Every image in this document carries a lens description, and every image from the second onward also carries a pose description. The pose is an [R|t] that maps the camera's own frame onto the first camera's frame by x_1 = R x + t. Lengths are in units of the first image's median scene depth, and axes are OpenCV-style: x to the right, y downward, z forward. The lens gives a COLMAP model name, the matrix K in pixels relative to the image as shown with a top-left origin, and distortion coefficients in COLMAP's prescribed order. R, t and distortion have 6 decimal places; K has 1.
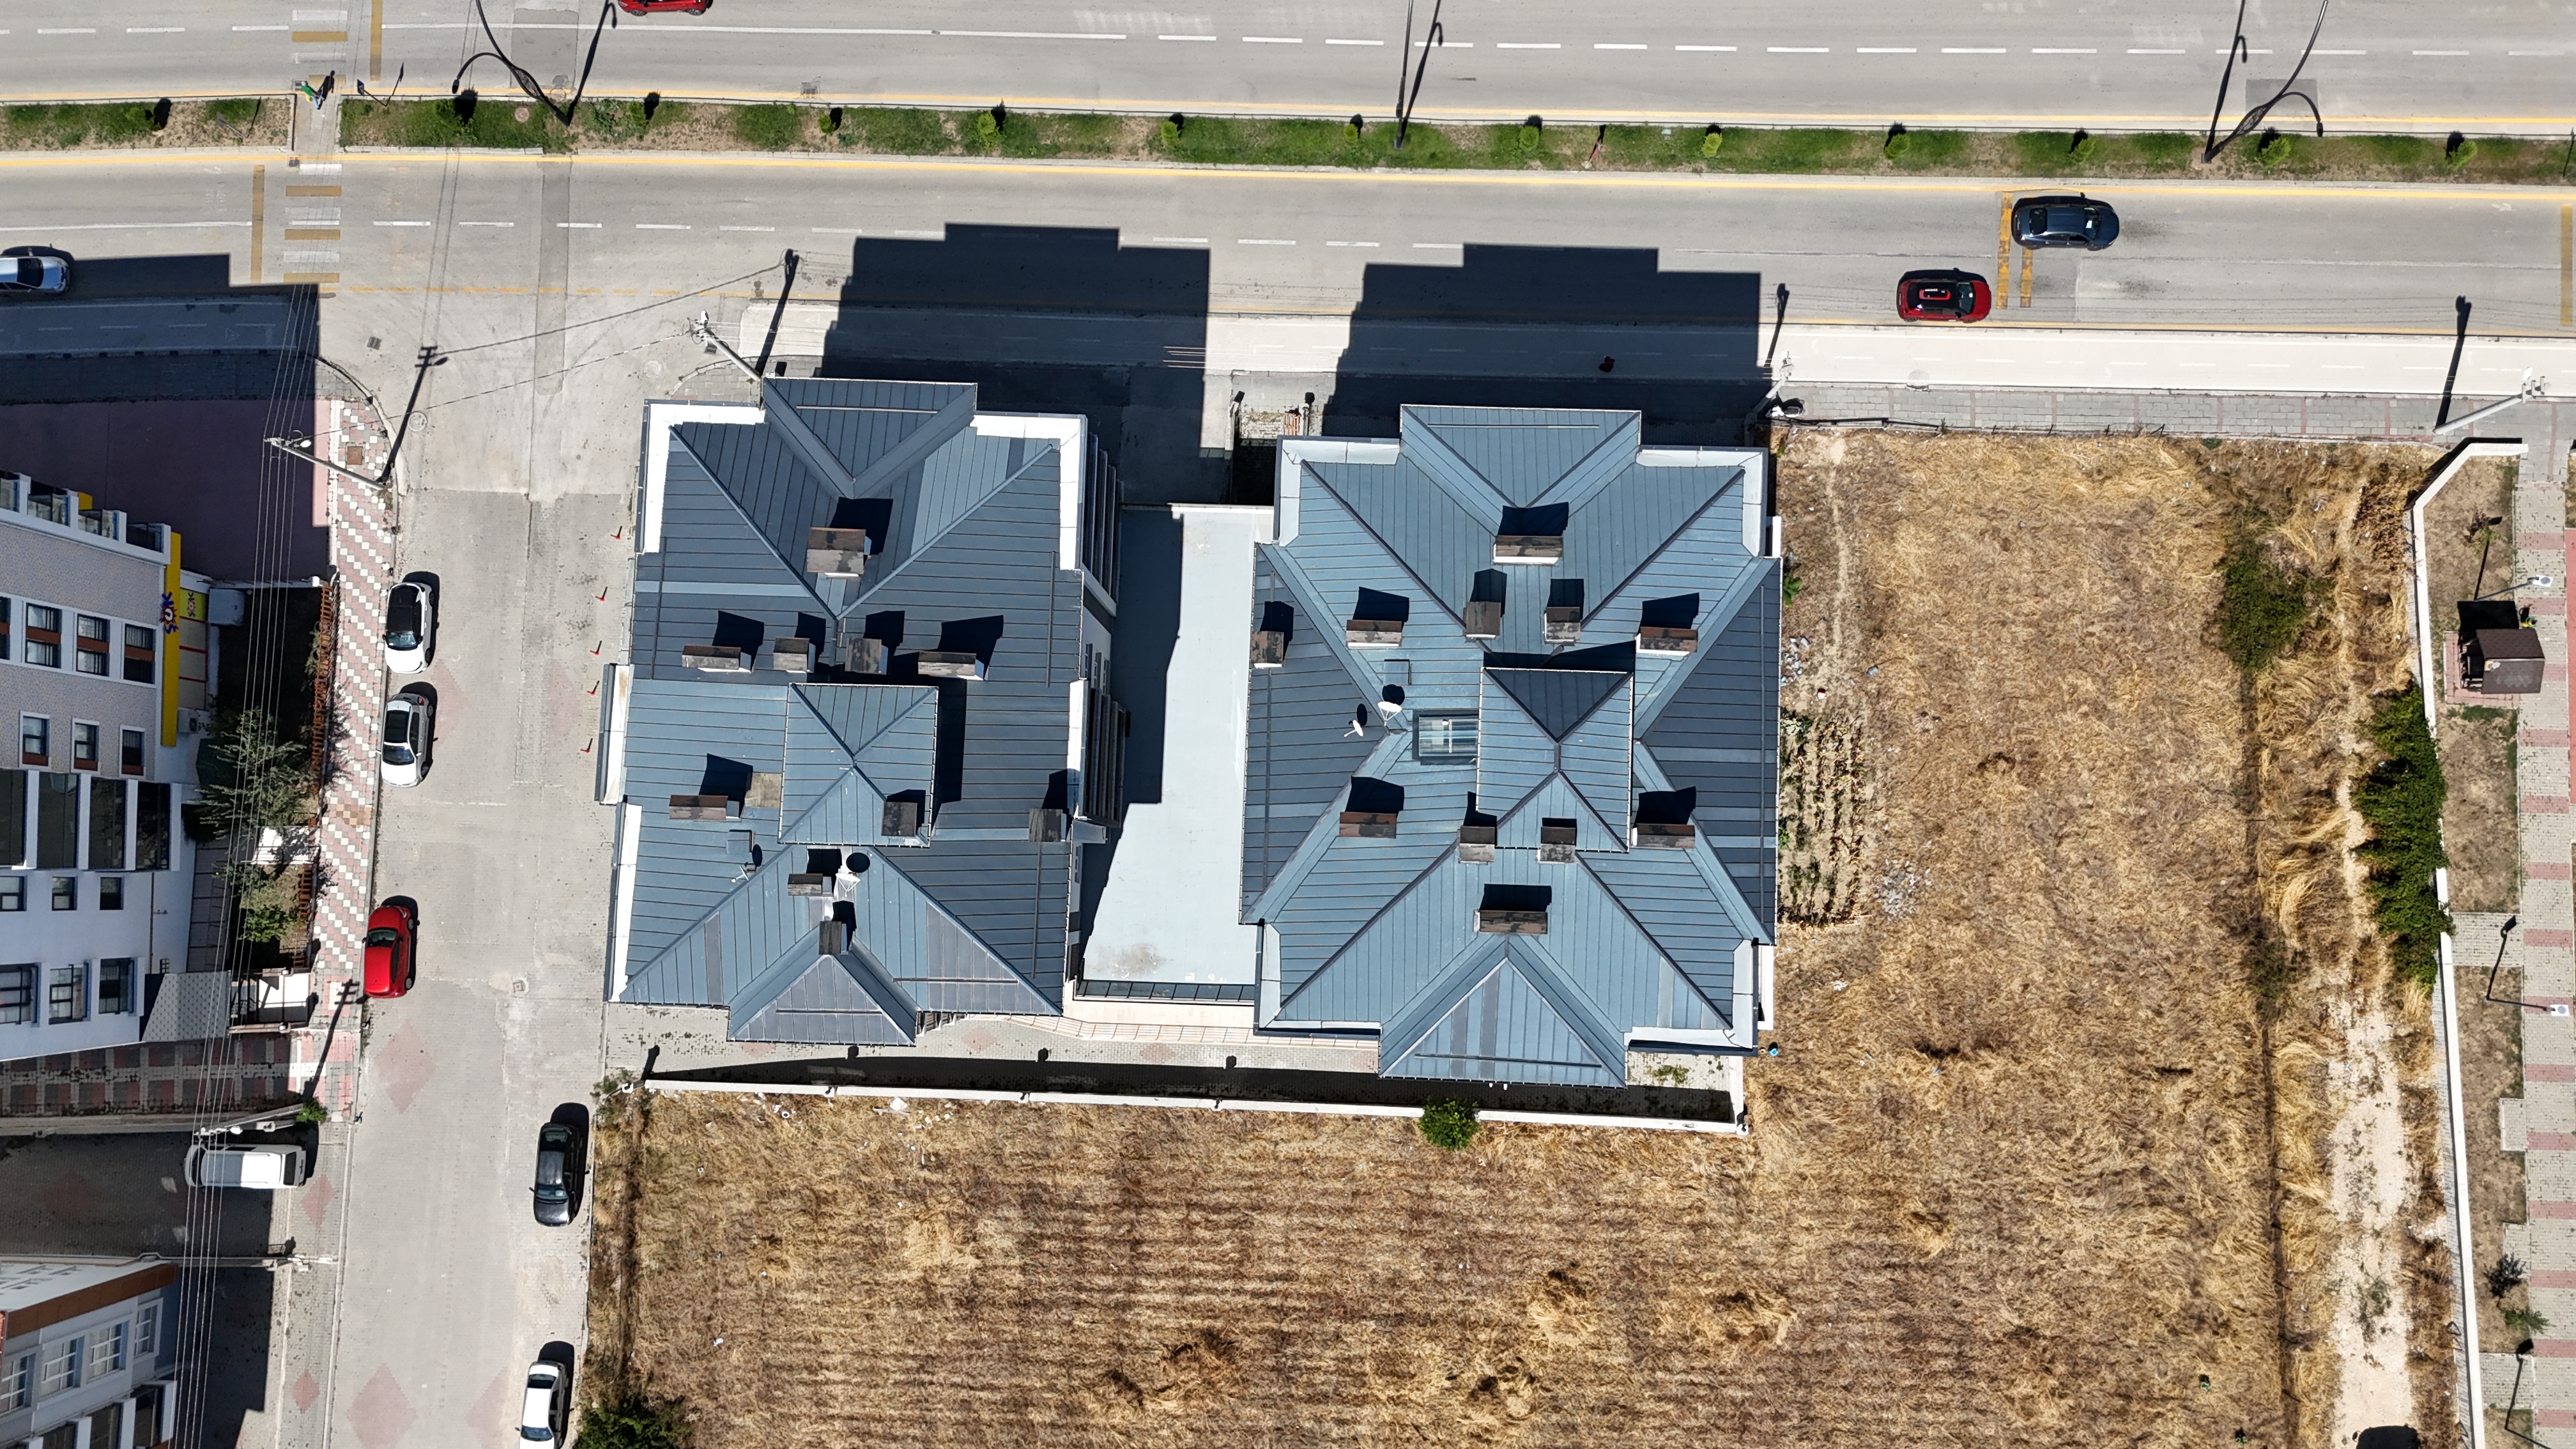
lens RADIAL K [[1903.6, 0, 1290.5], [0, 1903.6, 726.5], [0, 0, 1]] dist [0.068646, -0.062561]
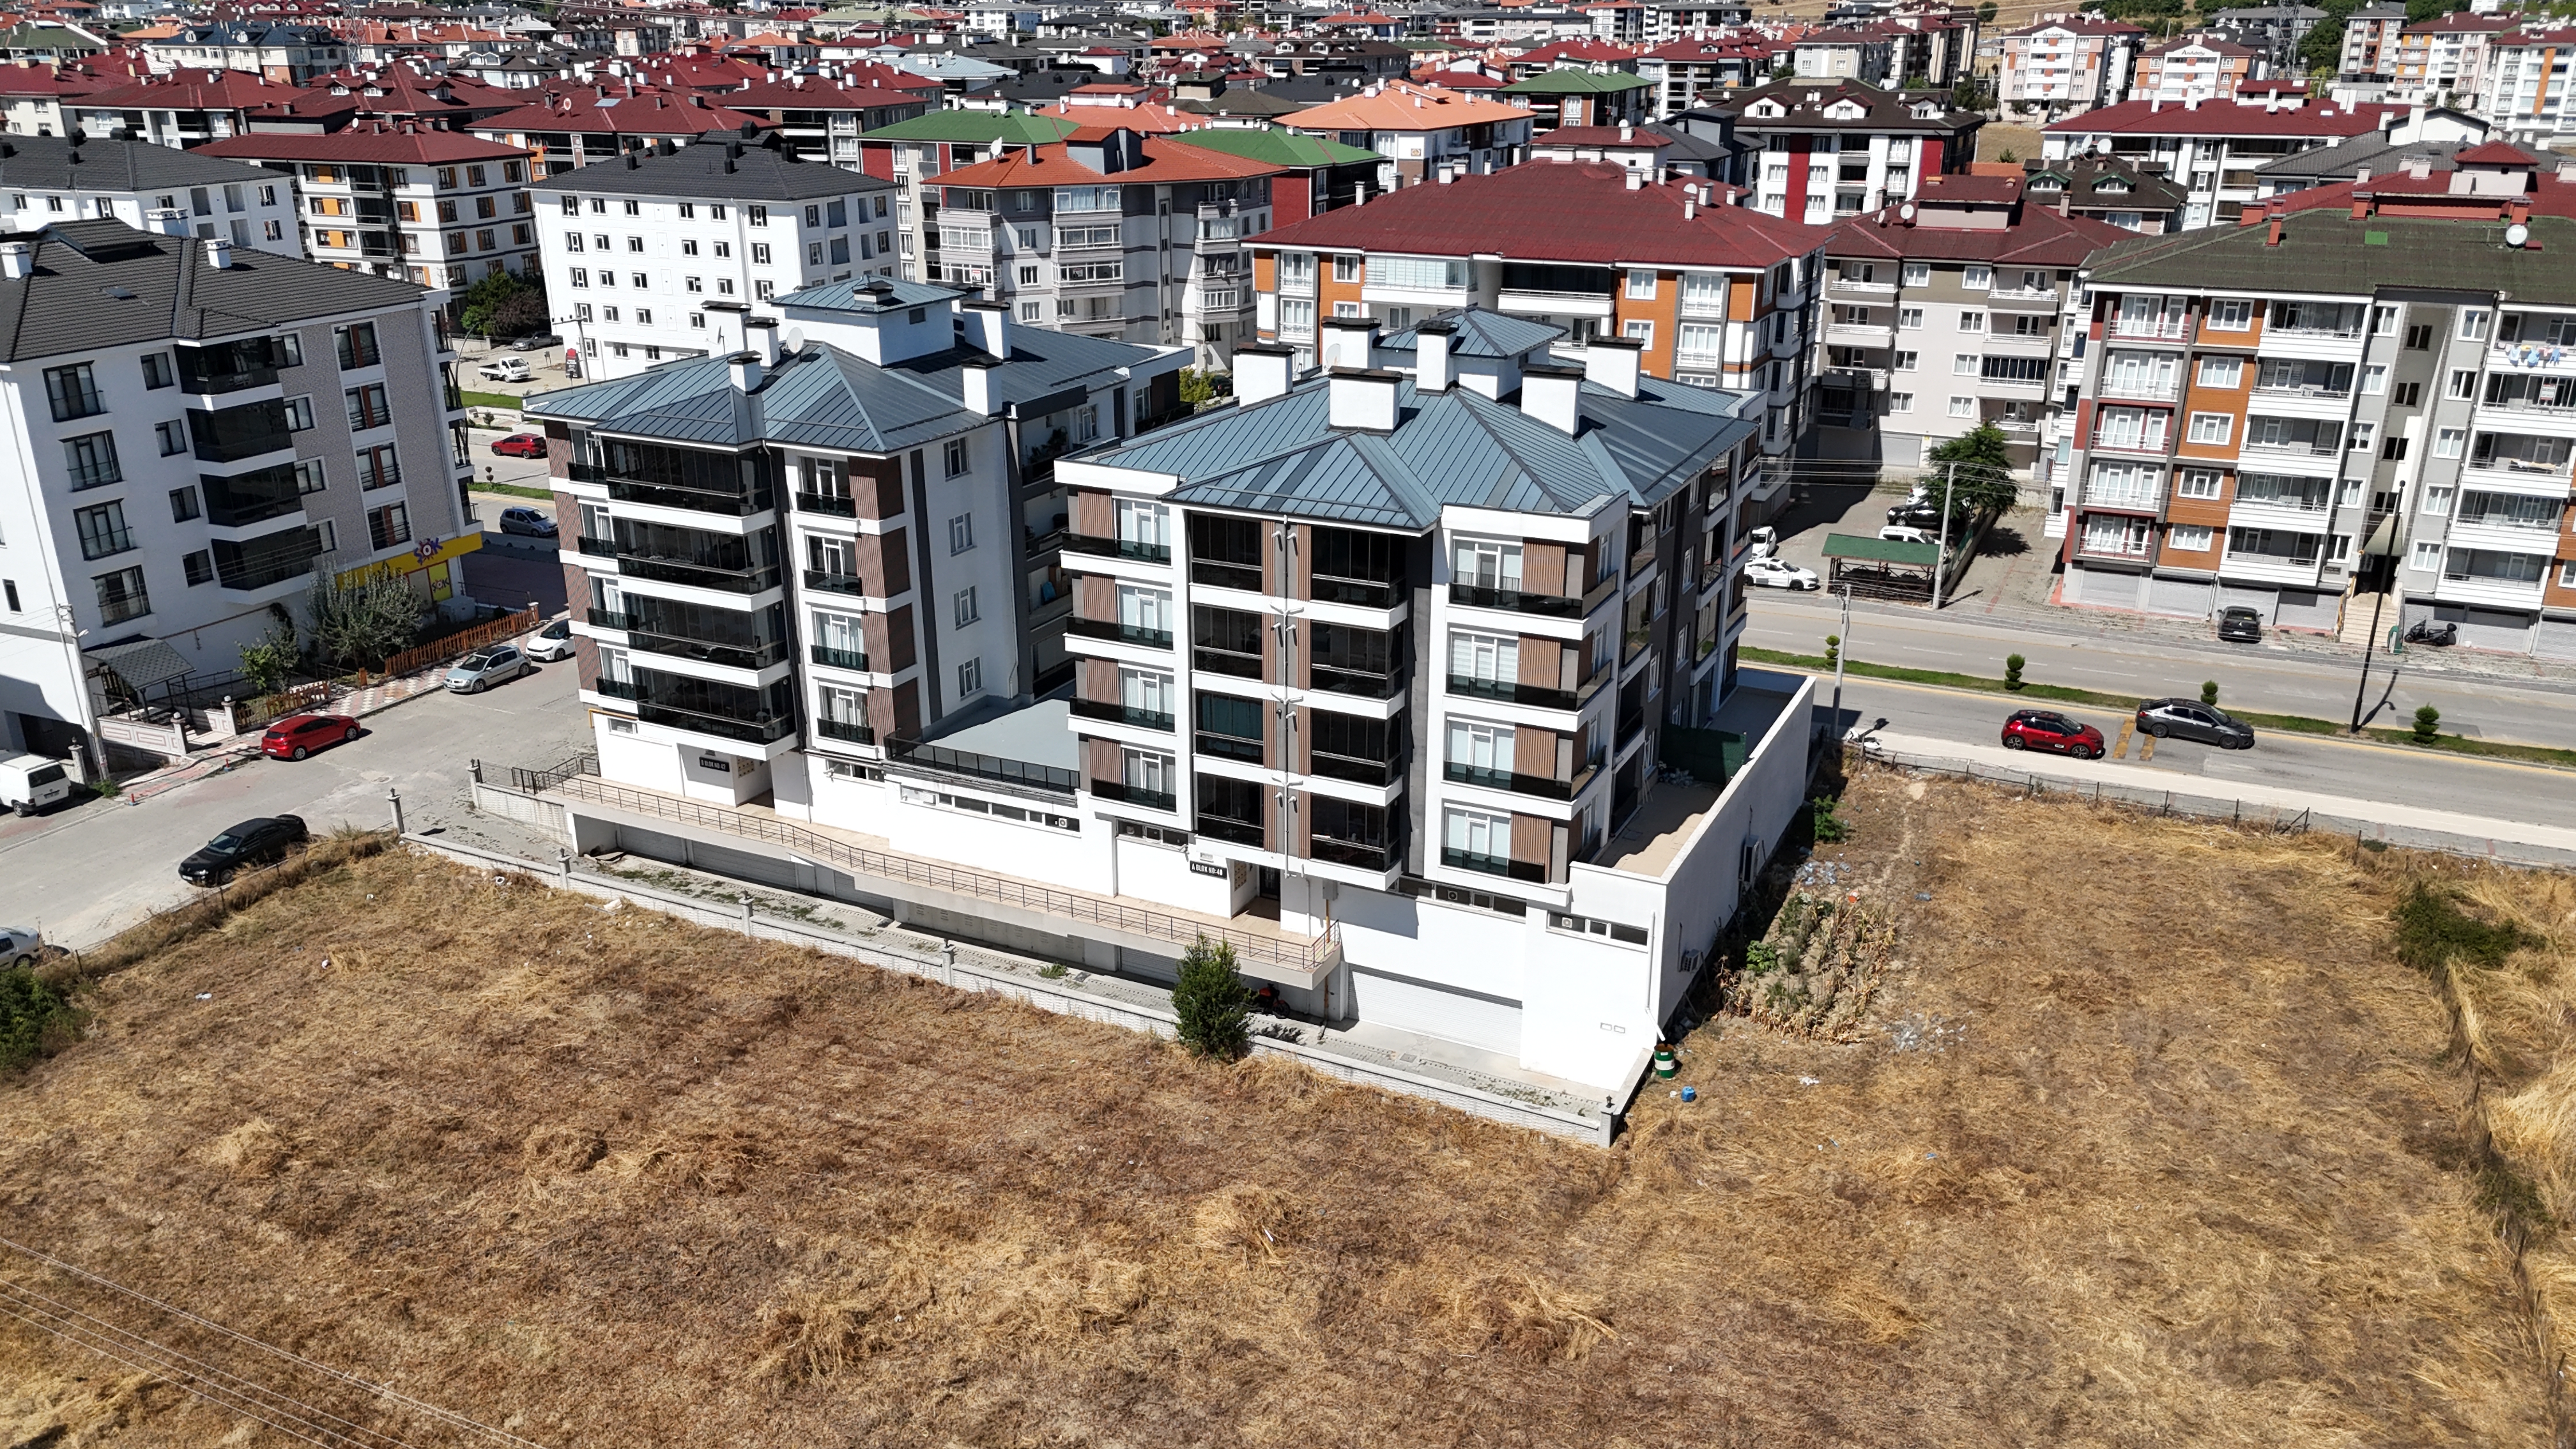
lens RADIAL K [[1903.6, 0, 1291.9], [0, 1903.6, 713.3], [0, 0, 1]] dist [0.068646, -0.062561]
pose [[0.914783, 0.163690, -0.369294, 0.342986], [-0.403826, 0.392858, -0.826188, 0.714412], [0.009841, 0.904913, 0.425482, 0.574080]]
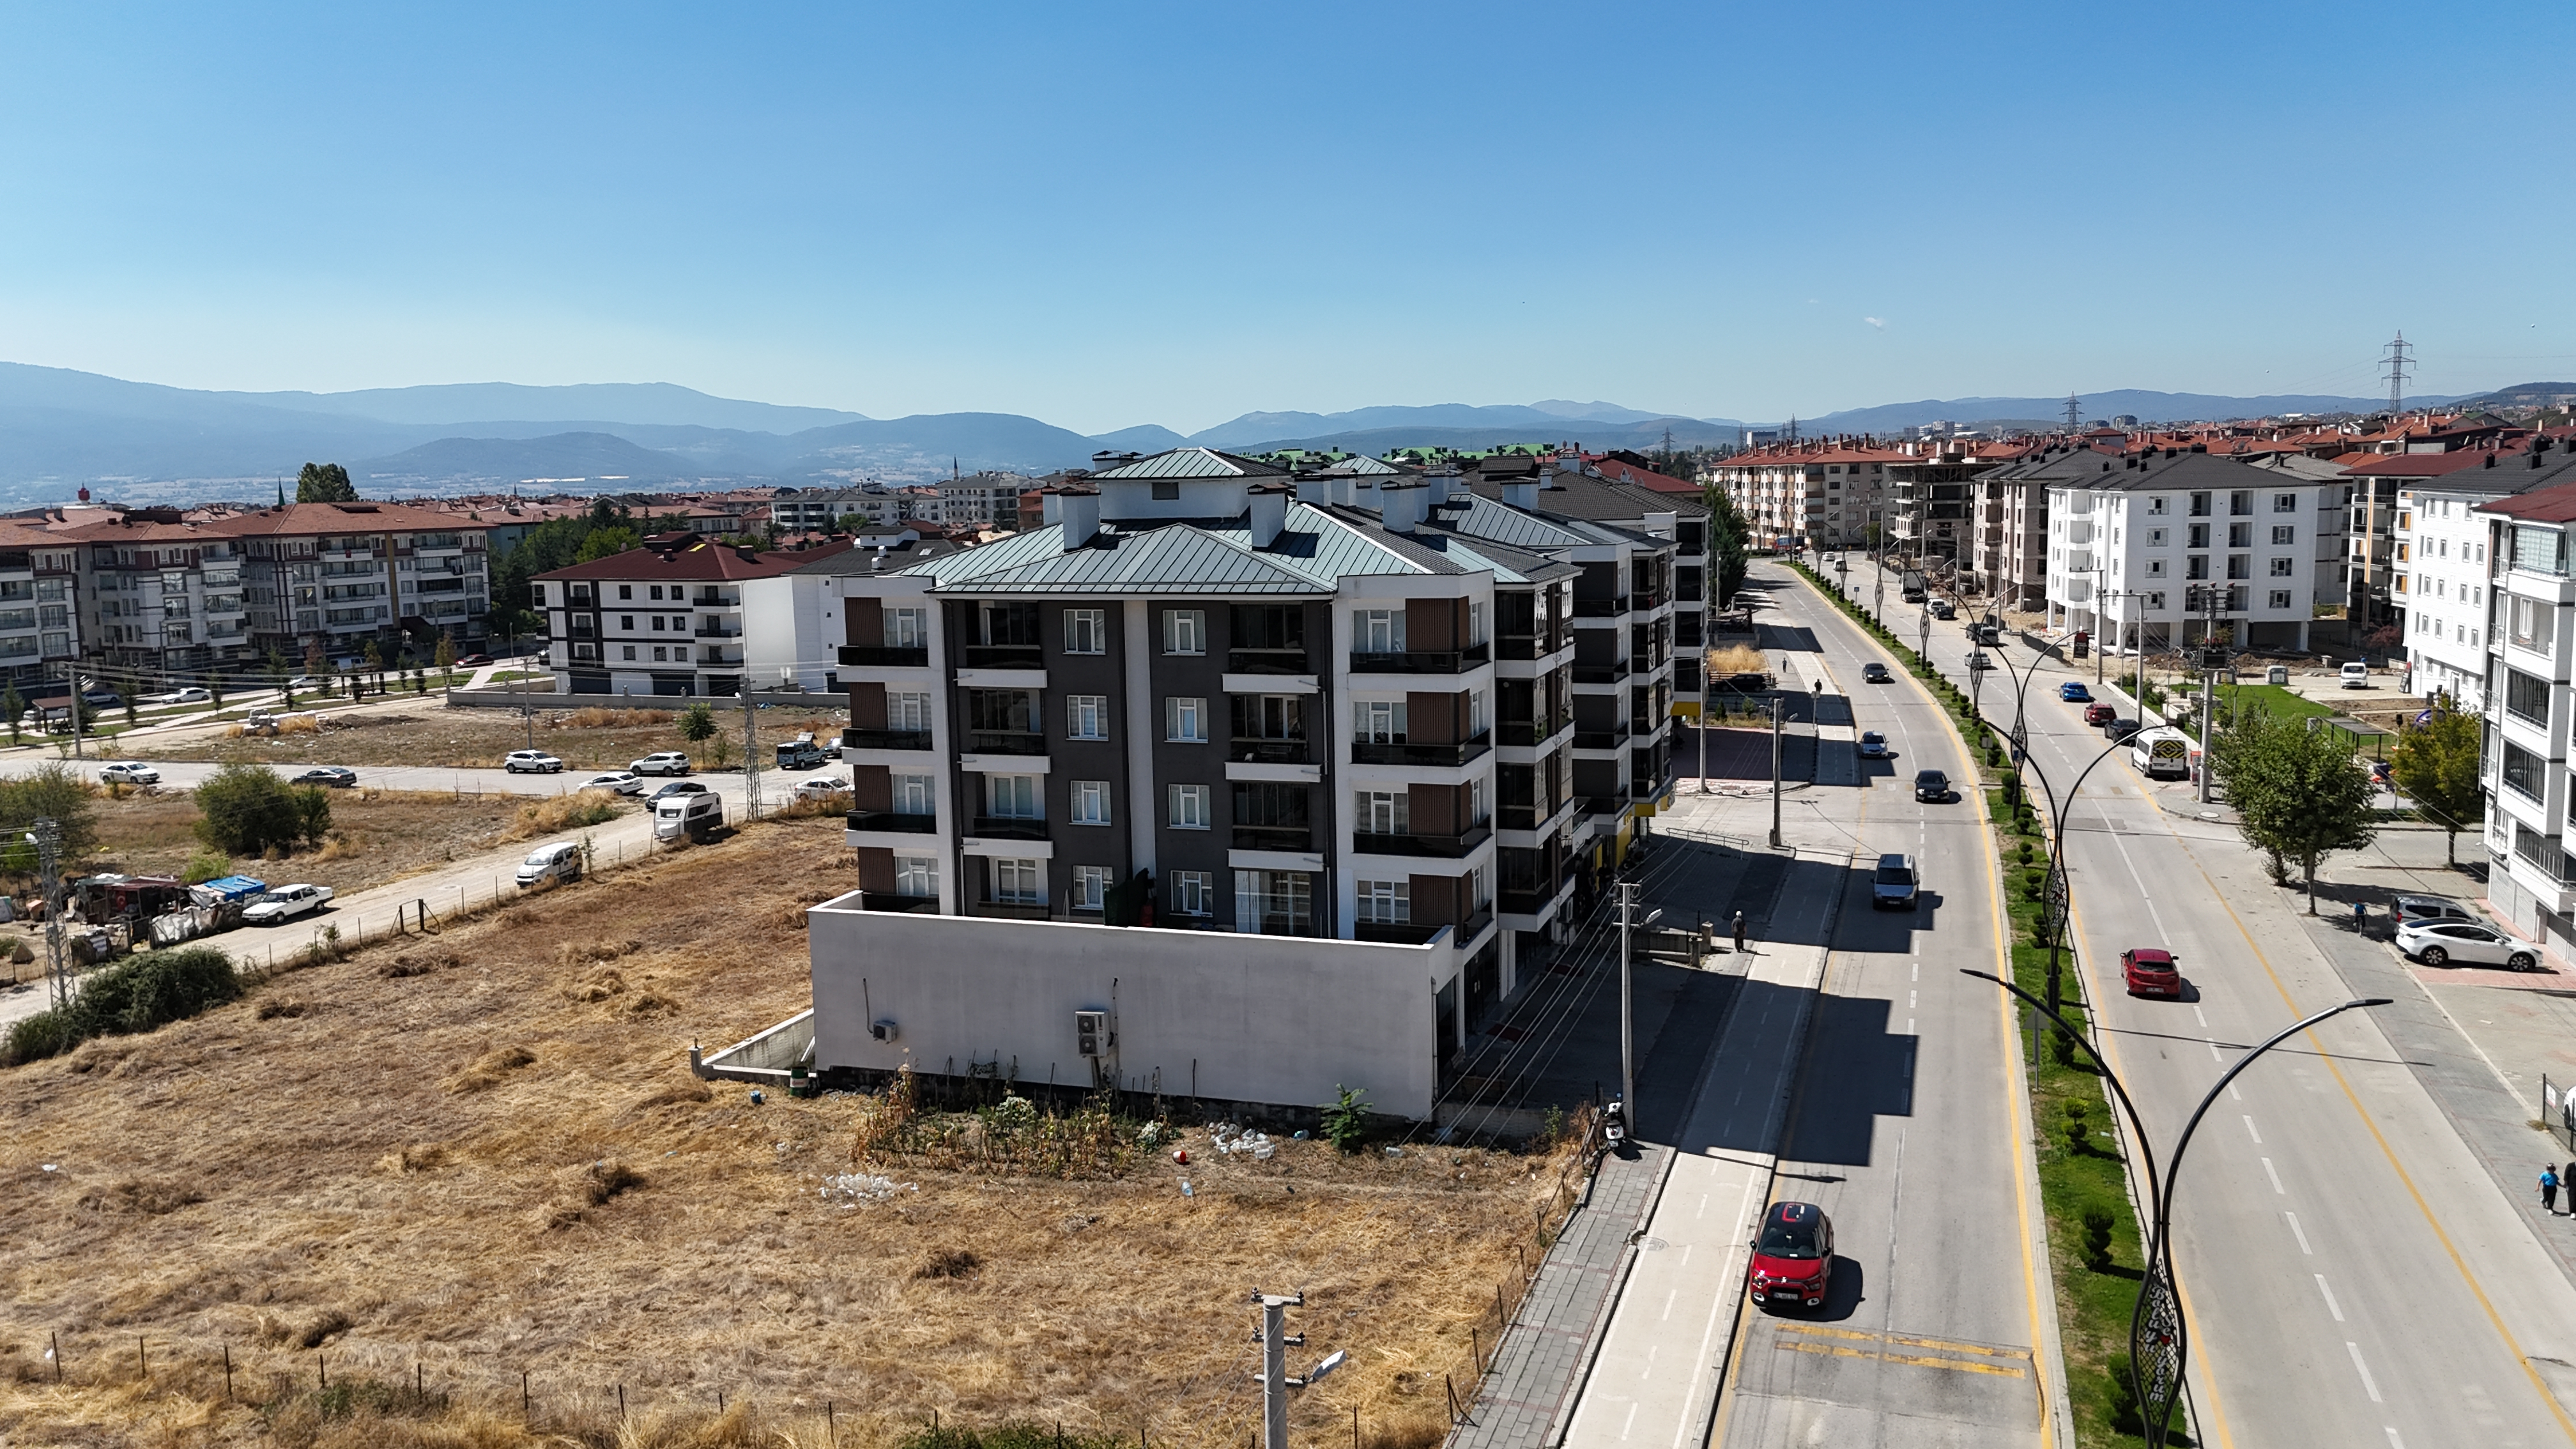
lens RADIAL K [[1903.6, 0, 1291.7], [0, 1903.6, 703.7], [0, 0, 1]] dist [0.068646, -0.062561]
pose [[-0.288120, 0.147176, -0.946217, 0.855790], [-0.950819, 0.073367, 0.300933, -0.258778], [0.113711, 0.986386, 0.118800, 0.763825]]
